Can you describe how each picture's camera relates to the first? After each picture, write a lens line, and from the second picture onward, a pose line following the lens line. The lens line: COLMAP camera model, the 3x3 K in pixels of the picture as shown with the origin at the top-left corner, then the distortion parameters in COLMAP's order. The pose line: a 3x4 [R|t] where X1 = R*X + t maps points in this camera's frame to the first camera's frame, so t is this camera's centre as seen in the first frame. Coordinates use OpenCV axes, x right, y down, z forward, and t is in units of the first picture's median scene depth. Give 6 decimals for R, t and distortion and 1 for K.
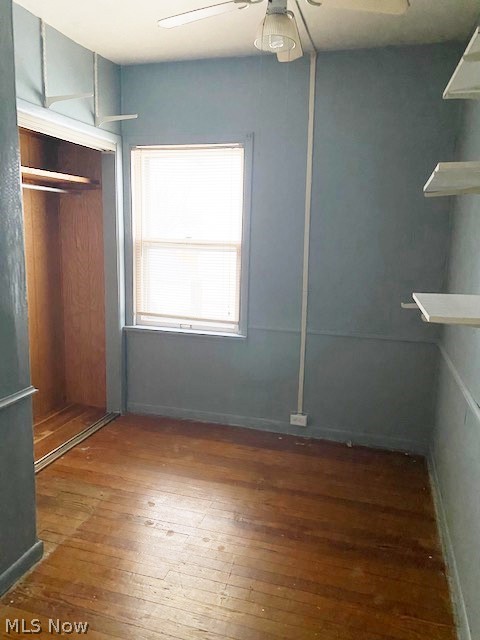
lens RADIAL K [[495.3, 0, 238.7], [0, 495.3, 321.8], [0, 0, 1]] dist [0.047370, -0.059182]
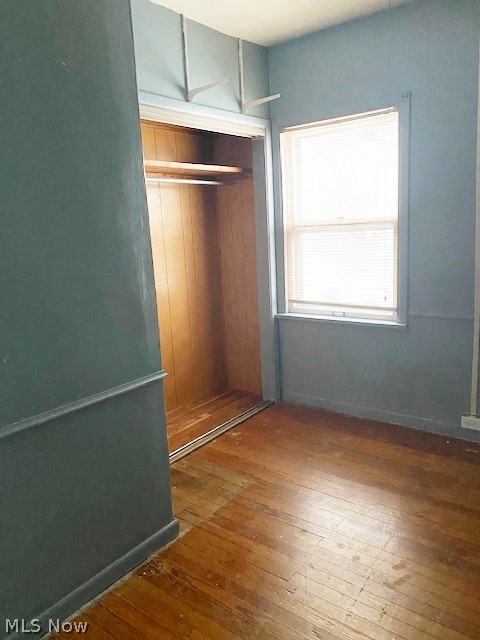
lens RADIAL K [[495.3, 0, 237.8], [0, 495.3, 318.9], [0, 0, 1]] dist [0.047370, -0.059182]
pose [[0.925949, -0.002190, -0.377643, 0.078530], [0.007459, 0.999894, 0.012490, 0.006627], [0.377575, -0.014381, 0.925867, 0.065739]]
